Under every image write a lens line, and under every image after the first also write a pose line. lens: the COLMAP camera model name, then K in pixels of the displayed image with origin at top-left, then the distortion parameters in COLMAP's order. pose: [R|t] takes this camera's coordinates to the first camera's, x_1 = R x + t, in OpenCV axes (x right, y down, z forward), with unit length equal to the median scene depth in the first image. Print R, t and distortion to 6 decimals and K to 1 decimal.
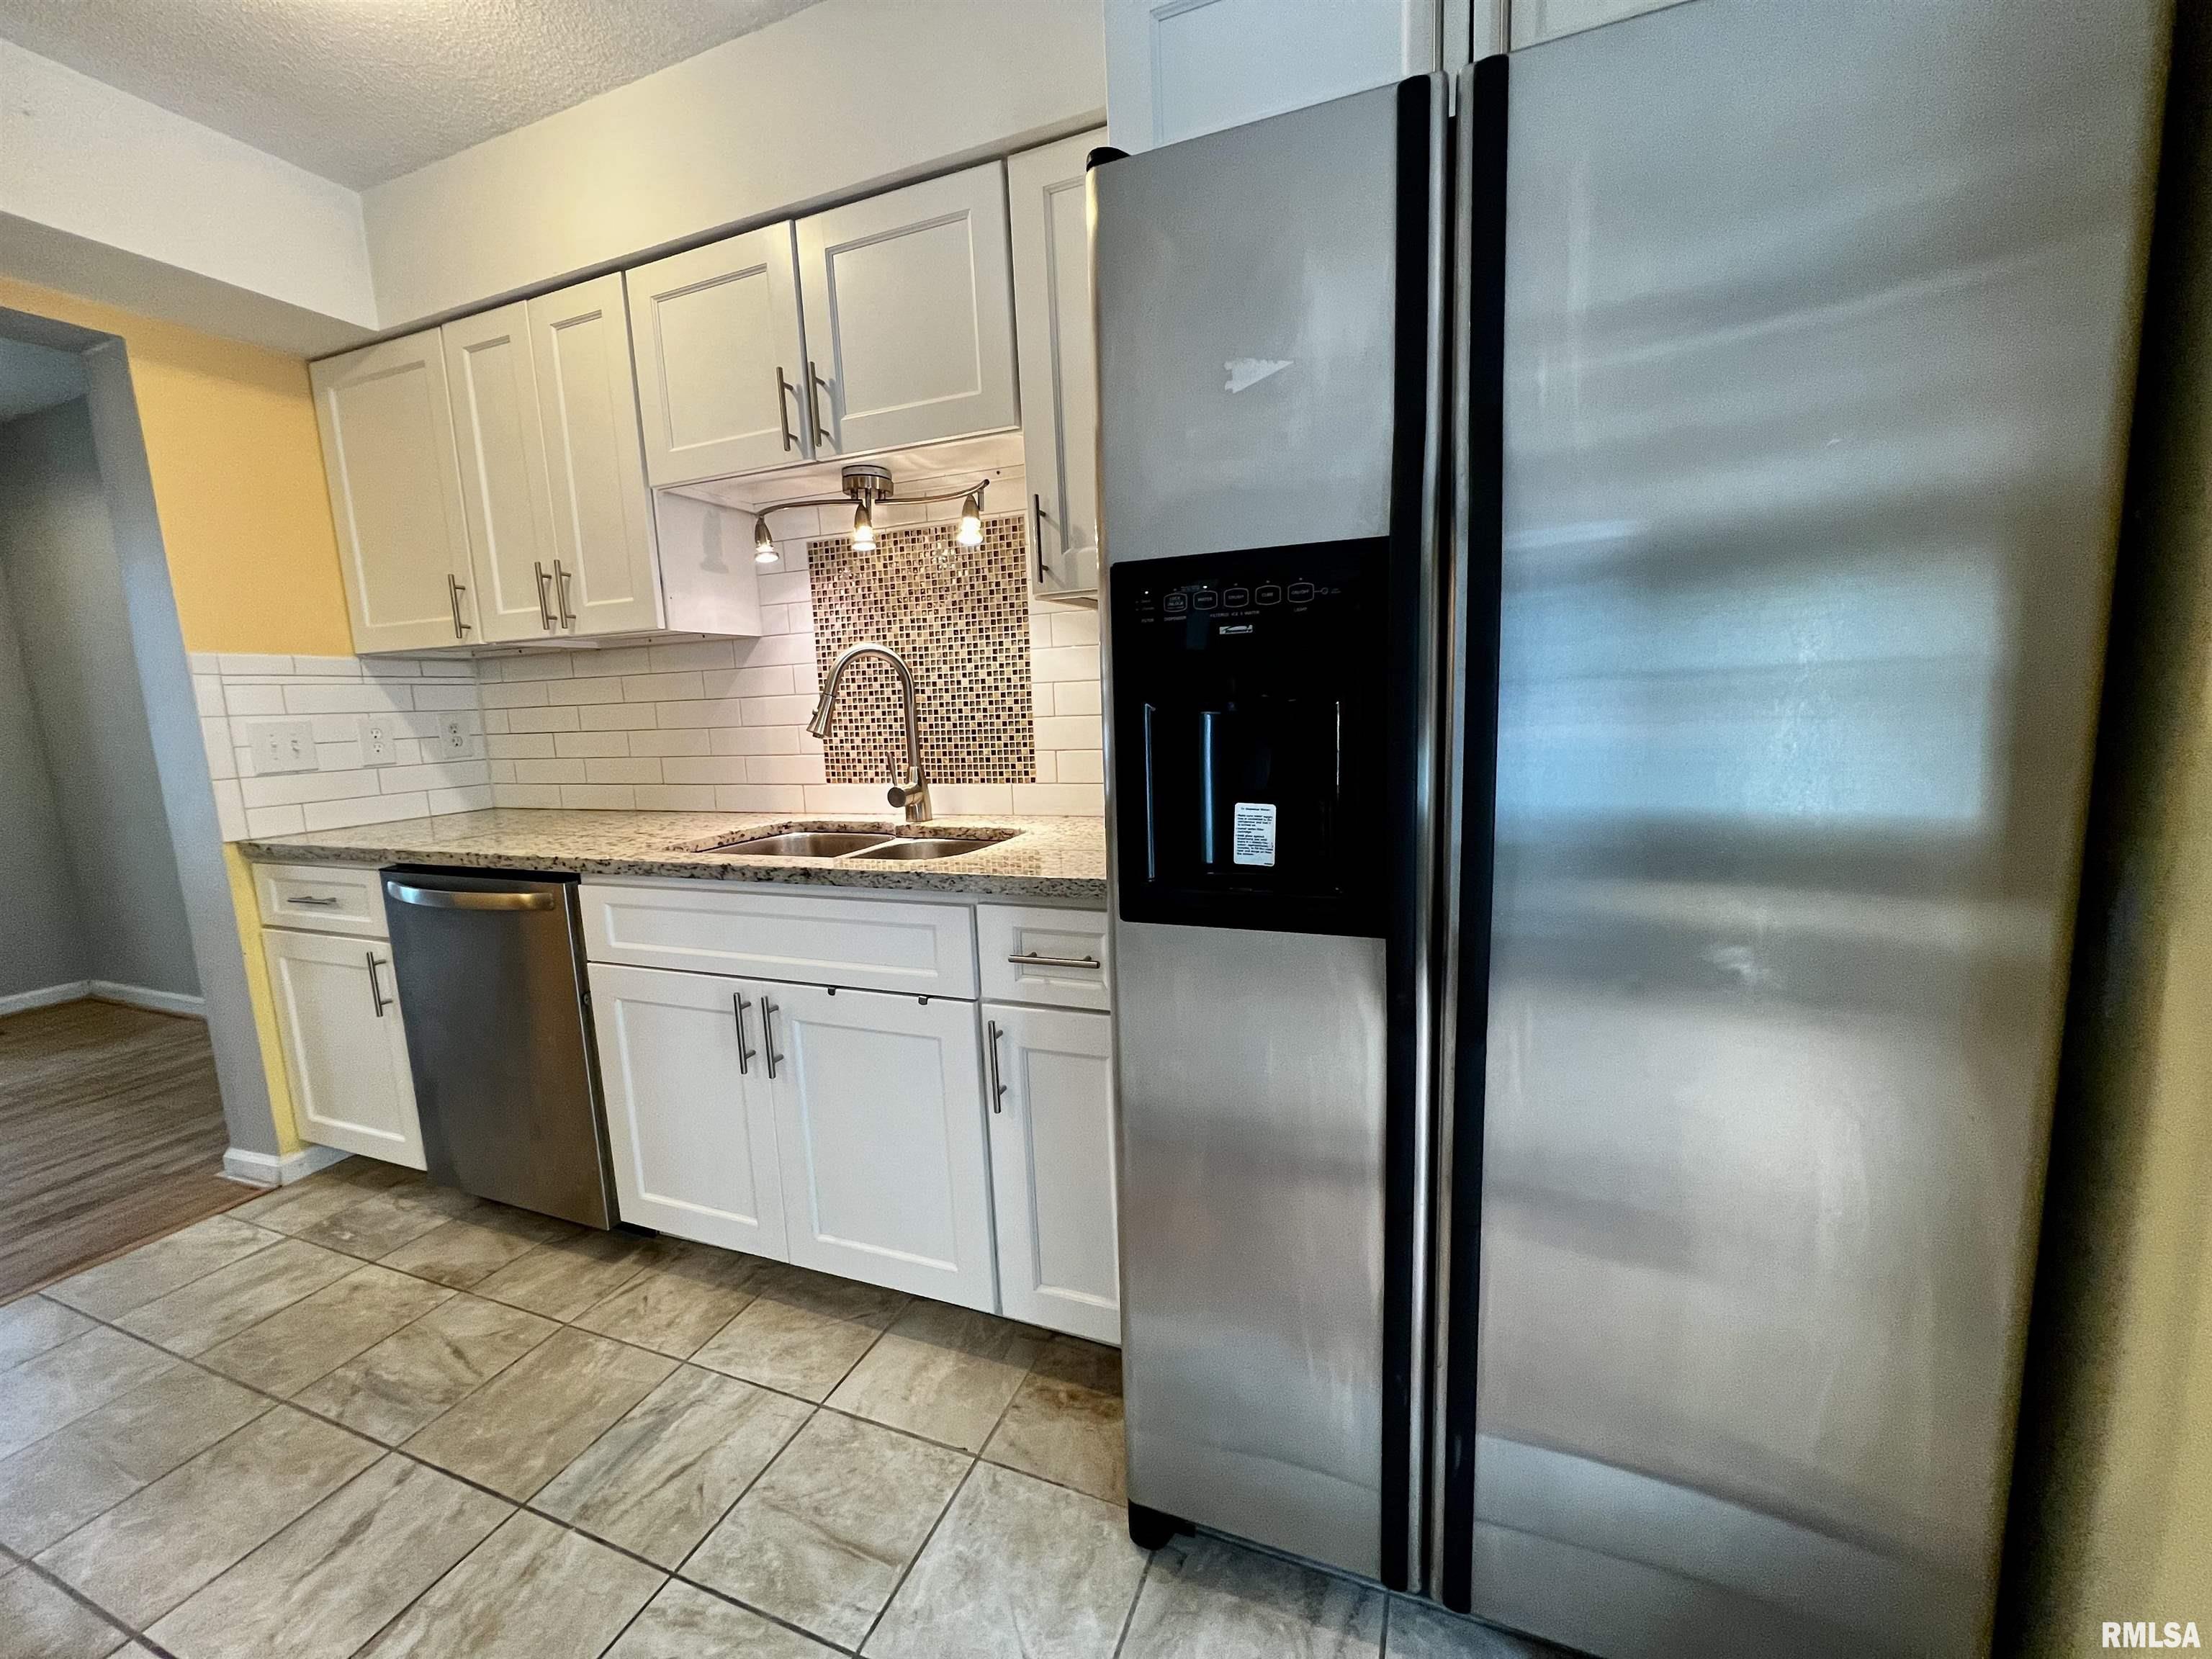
lens RADIAL K [[881.8, 0, 1103.1], [0, 881.8, 826.4], [0, 0, 1]] dist [-0.002292, 0.000653]
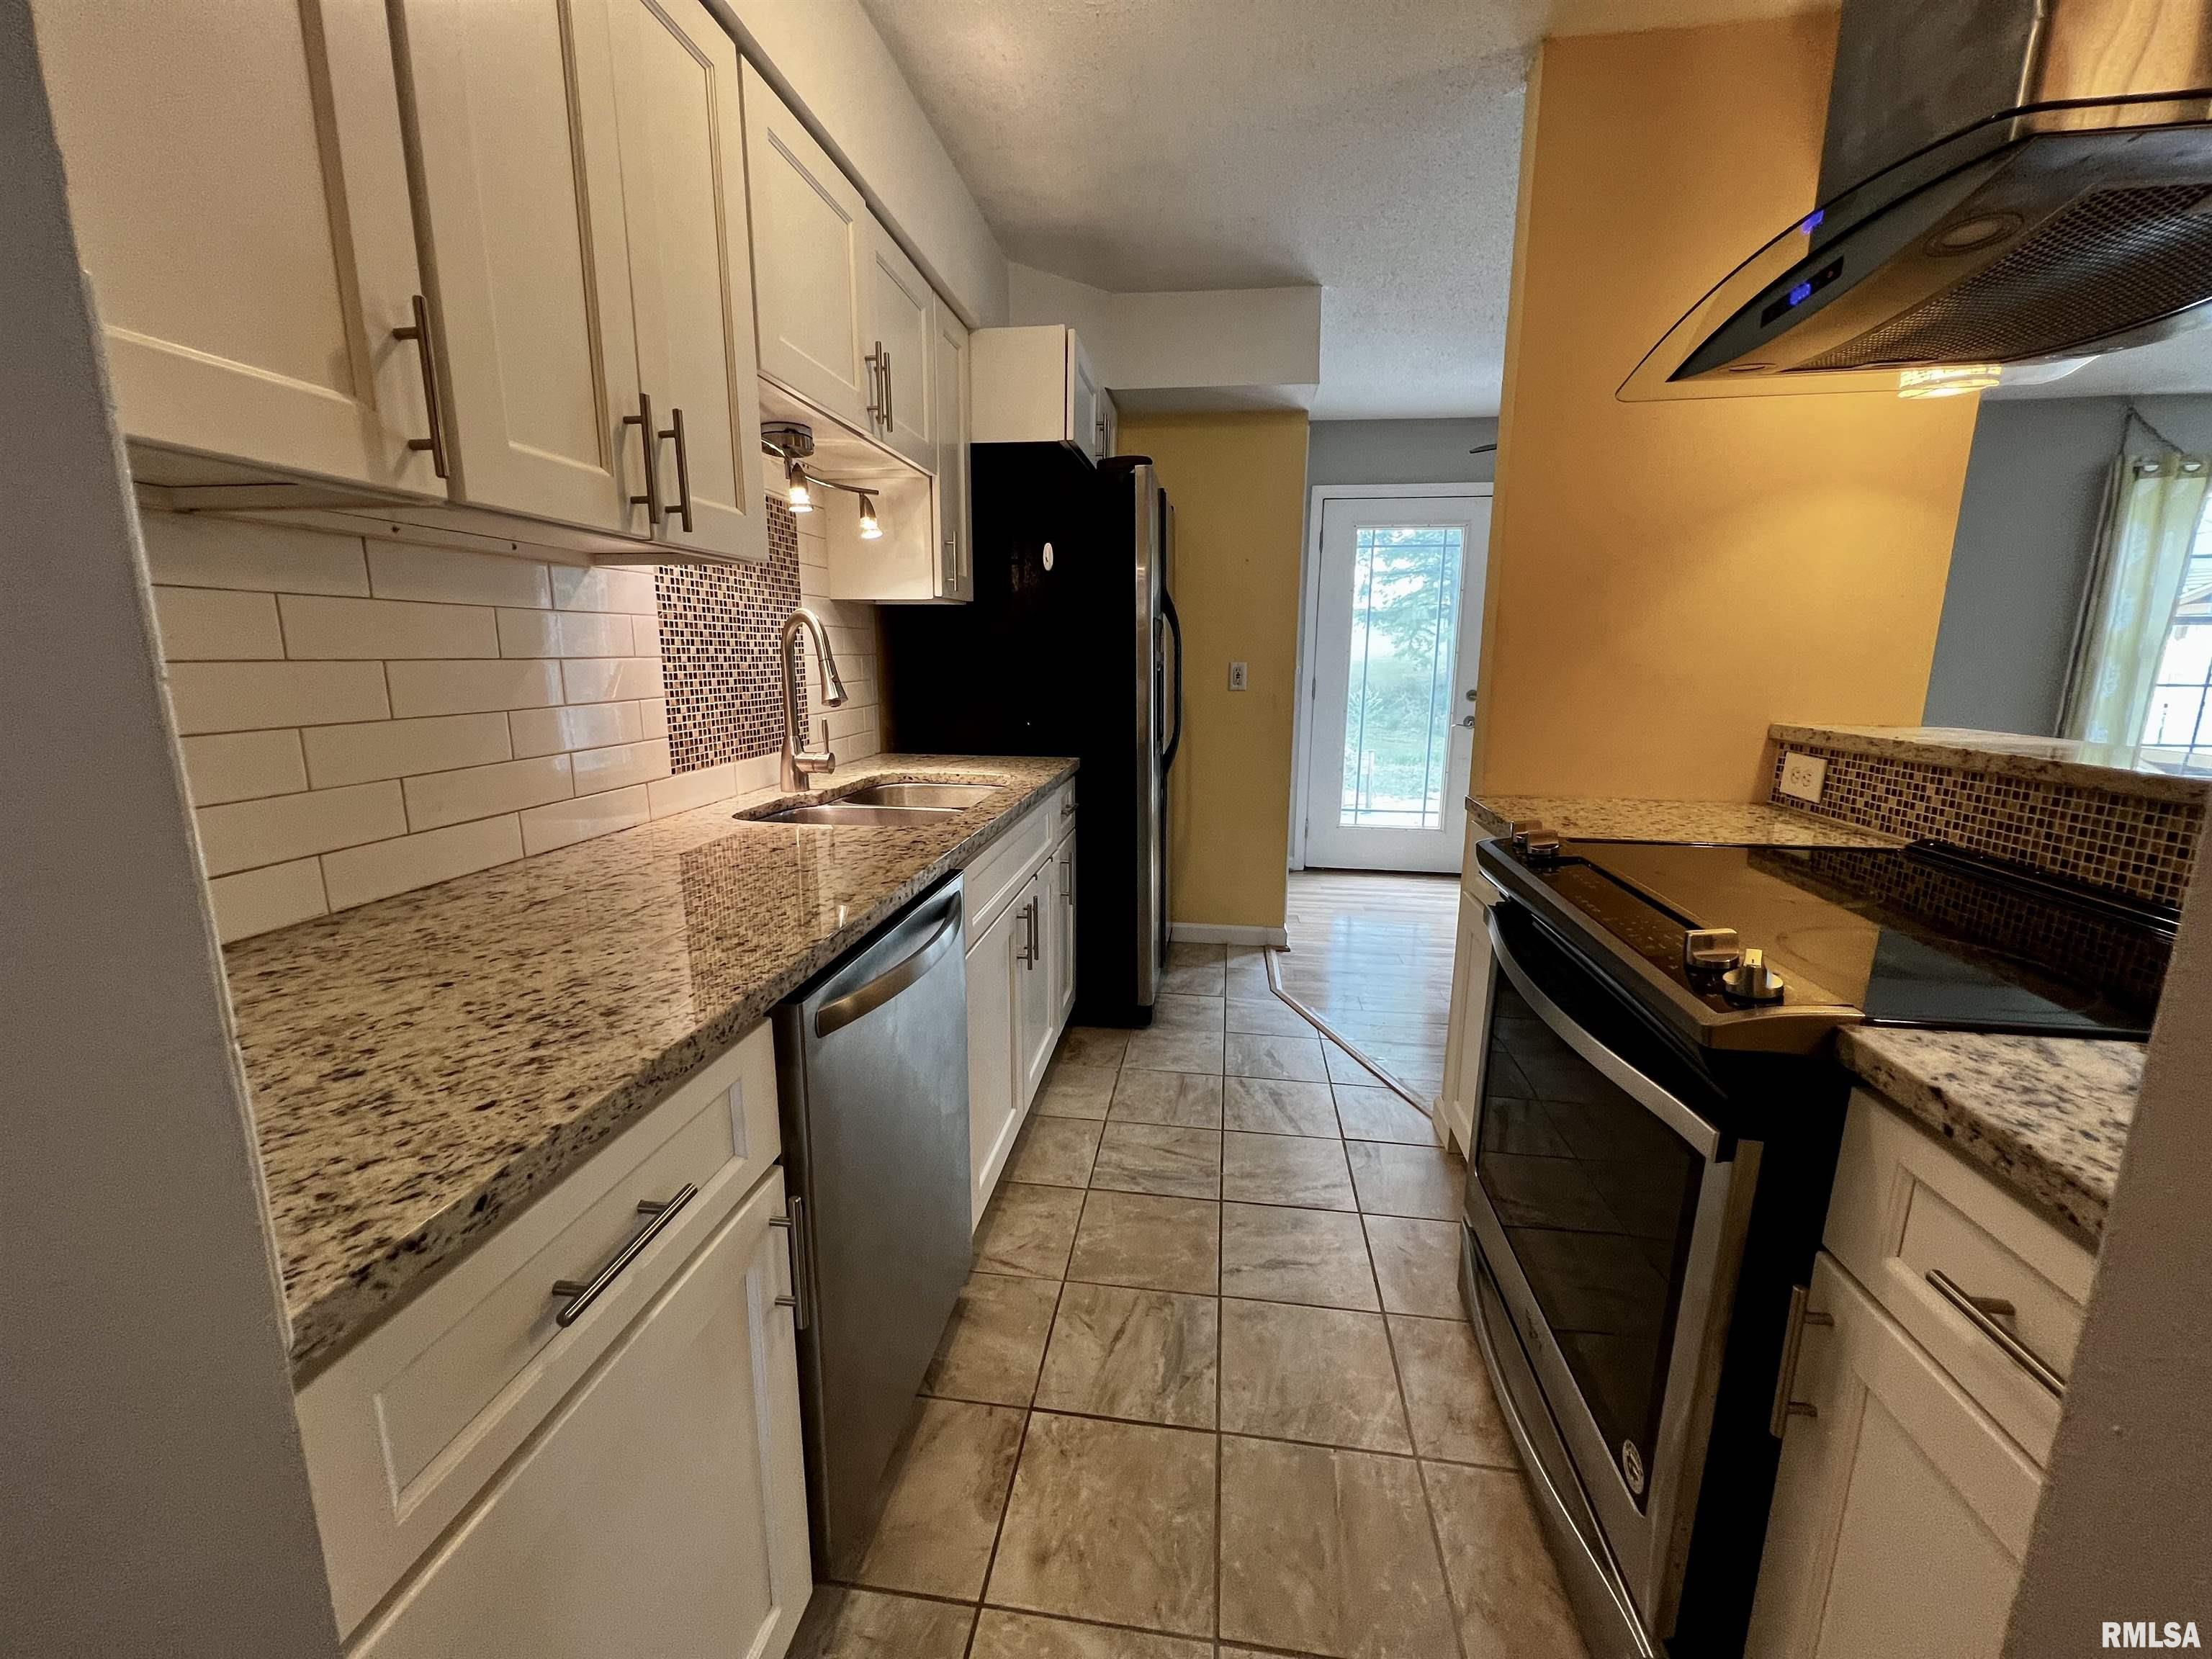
lens RADIAL K [[881.8, 0, 1103.1], [0, 881.8, 826.4], [0, 0, 1]] dist [-0.002292, 0.000653]
pose [[-0.235010, -0.152119, 0.960016, -1.390263], [0.147383, 0.970681, 0.189888, -0.116750], [-0.960754, 0.186116, -0.205700, 0.981537]]
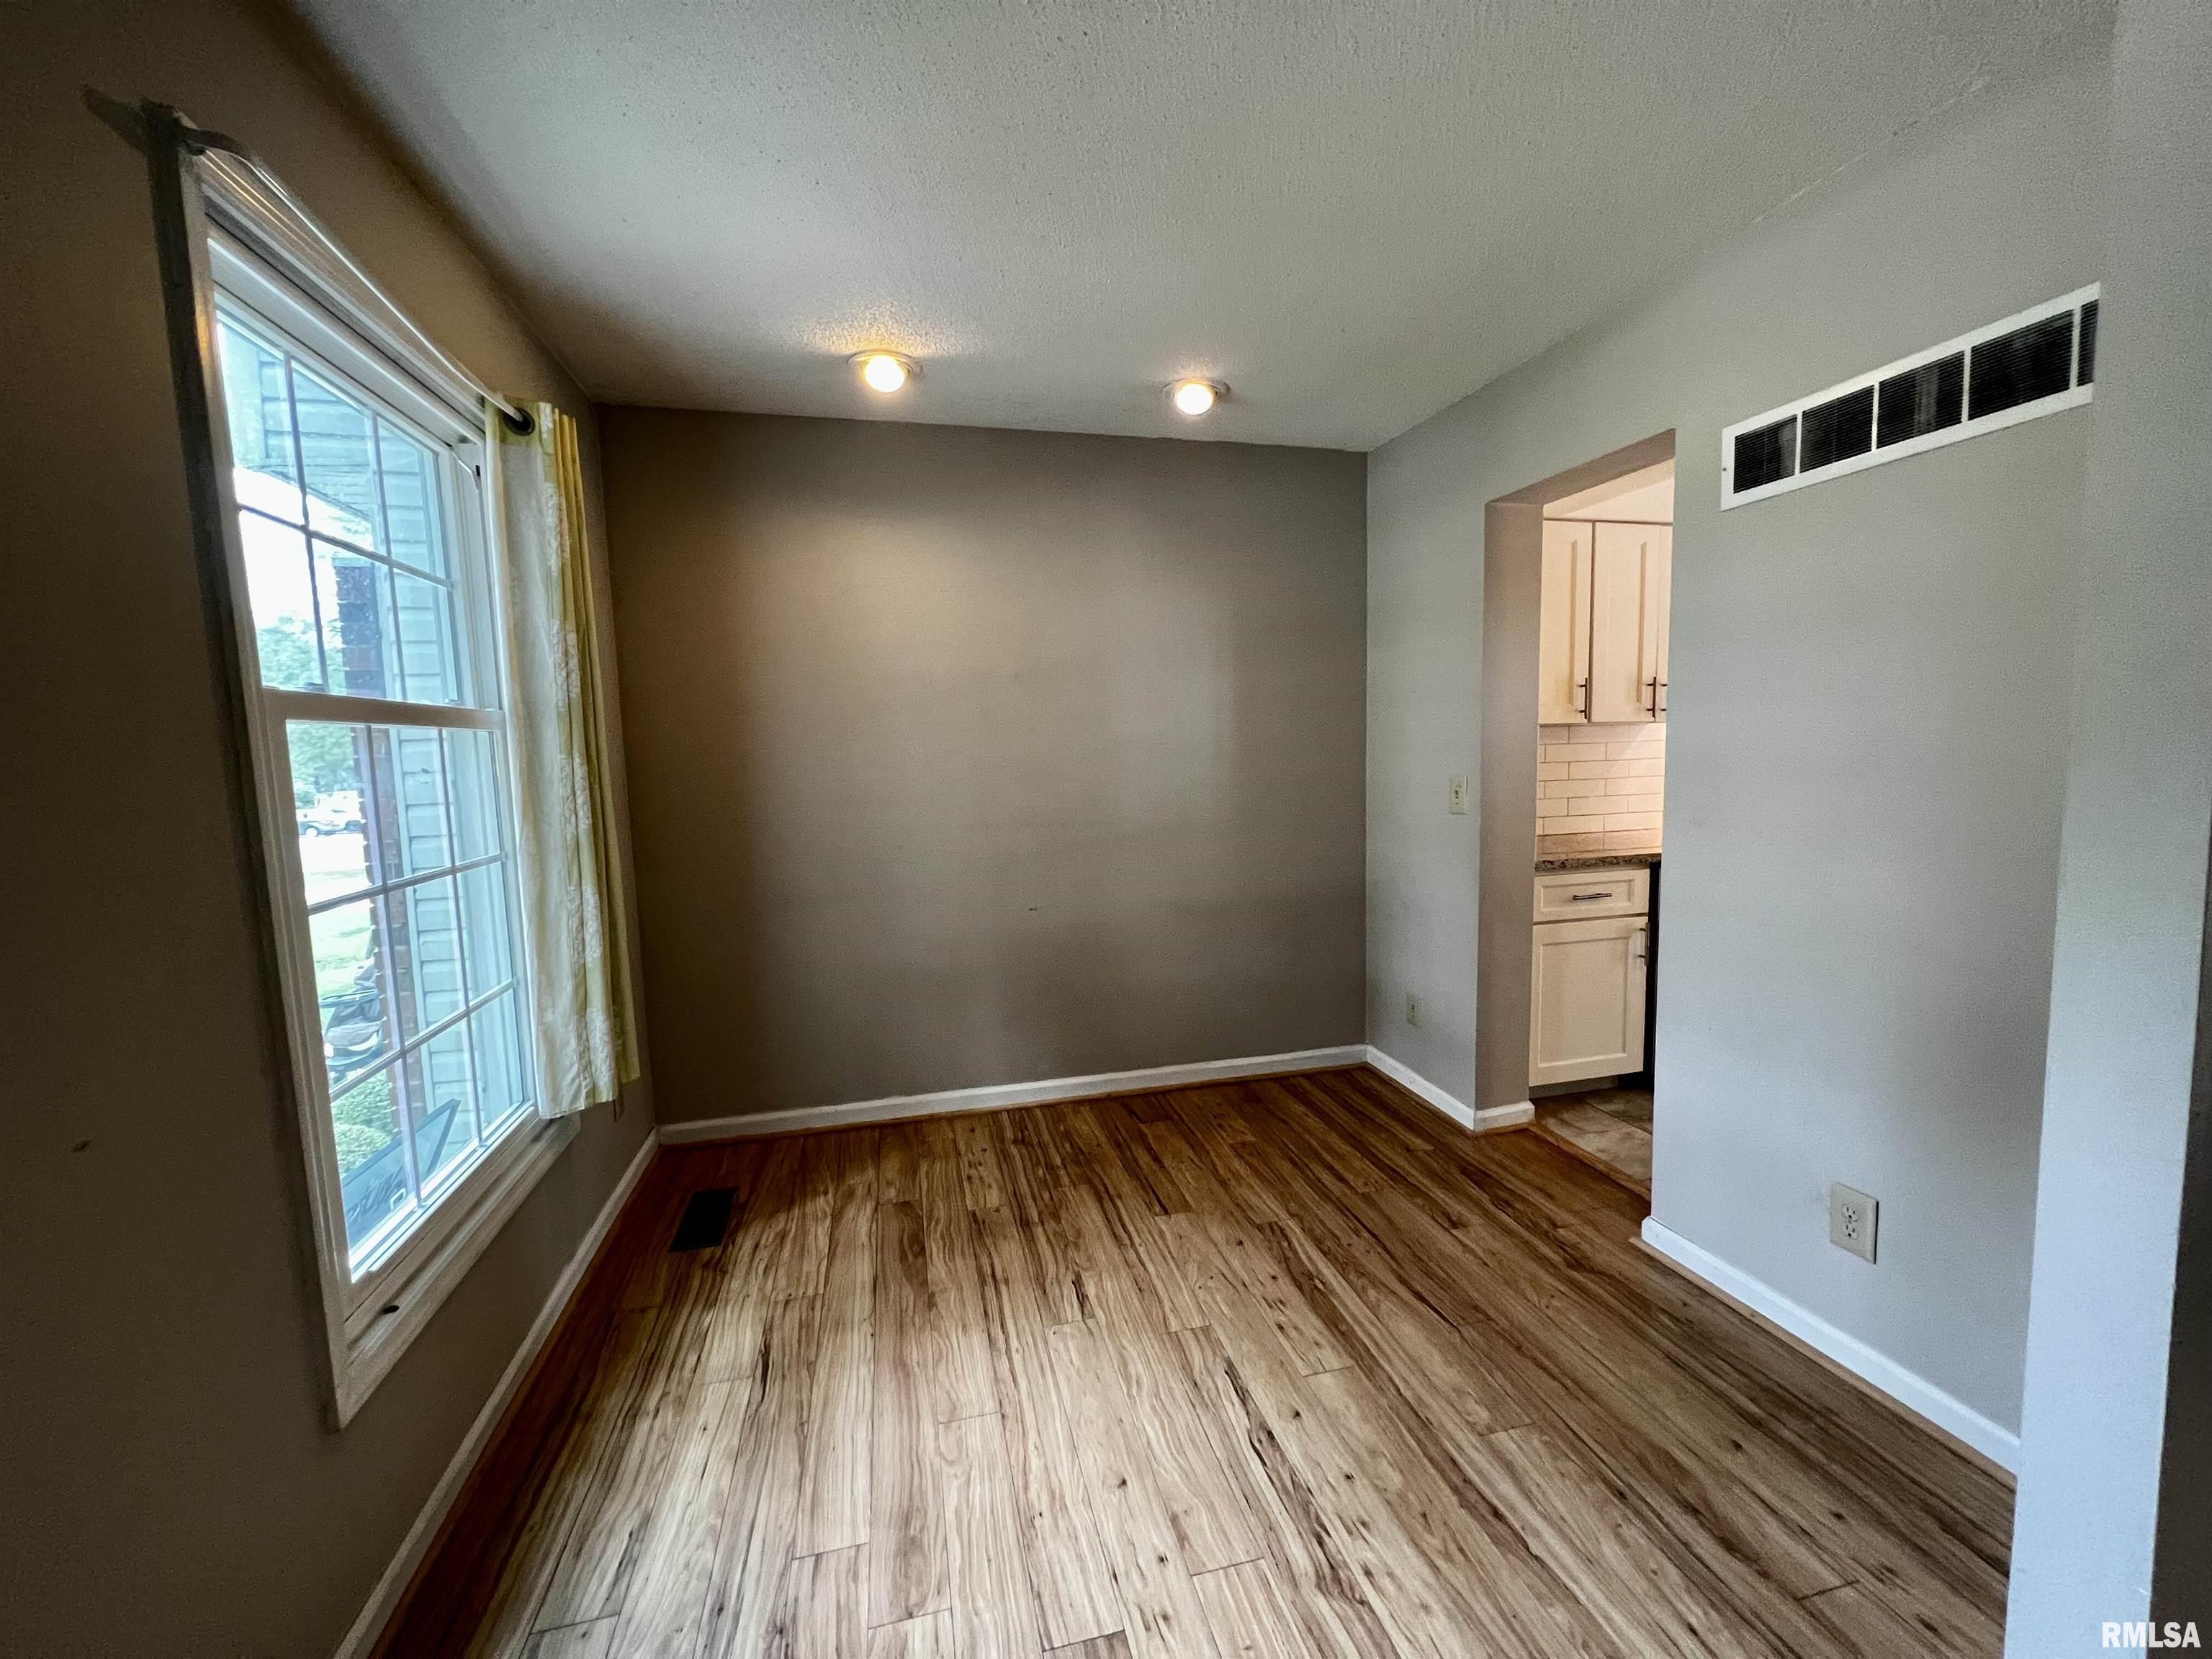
lens RADIAL K [[876.4, 0, 1097.7], [0, 876.4, 833.2], [0, 0, 1]] dist [-0.011526, 0.000288]
pose [[0.815509, -0.043945, 0.577074, -2.685533], [0.085811, 0.995273, -0.045475, -0.025951], [-0.572348, 0.086605, 0.815425, 0.325883]]
